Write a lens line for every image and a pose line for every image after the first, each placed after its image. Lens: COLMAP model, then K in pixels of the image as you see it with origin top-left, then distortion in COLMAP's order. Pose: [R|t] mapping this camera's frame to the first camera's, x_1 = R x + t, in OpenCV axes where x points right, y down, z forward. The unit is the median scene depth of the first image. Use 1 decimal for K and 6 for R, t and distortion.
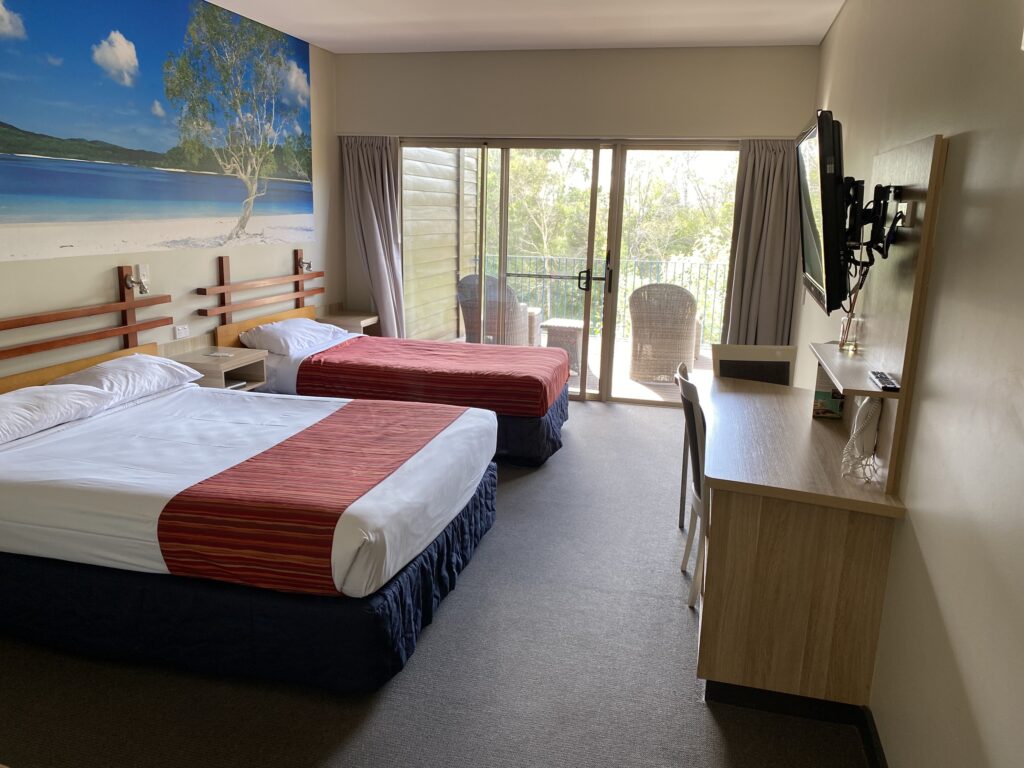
lens RADIAL K [[785.1, 0, 512.0], [0, 785.1, 384.0], [0, 0, 1]] dist [0.036898, -0.000169]
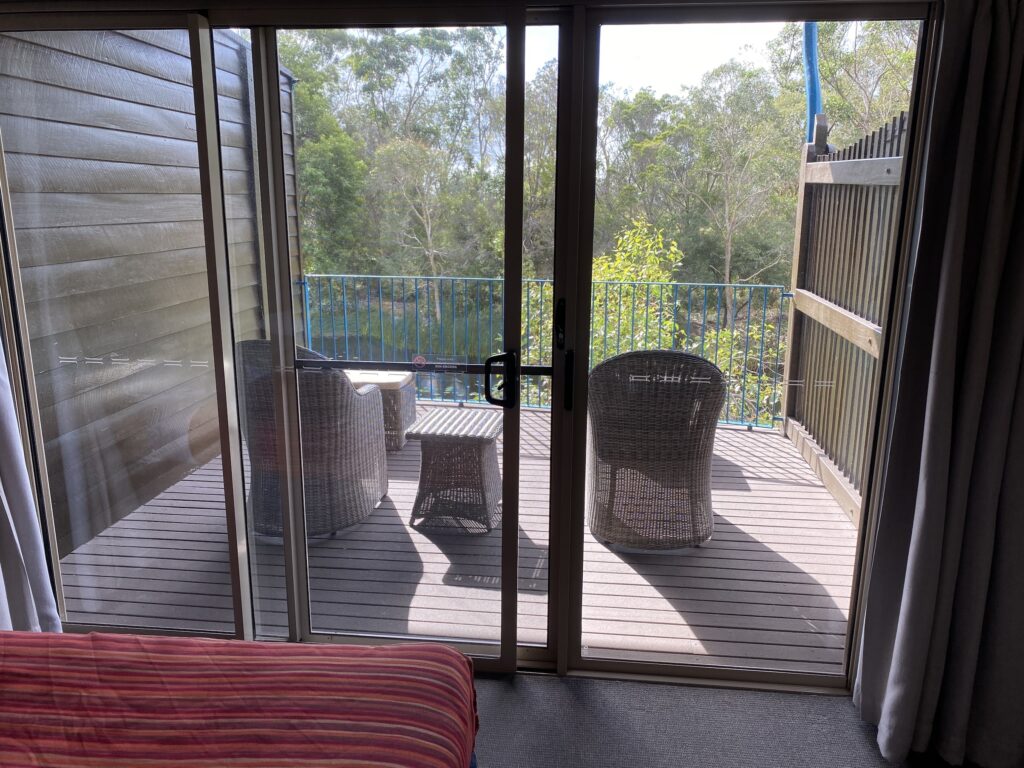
lens RADIAL K [[803.8, 0, 512.0], [0, 803.8, 384.0], [0, 0, 1]] dist [0.097182, 0.000132]
pose [[0.989846, -0.052611, 0.132047, 0.045292], [0.051809, 0.998612, 0.009505, -0.132038], [-0.132364, -0.002567, 0.991198, 0.604591]]
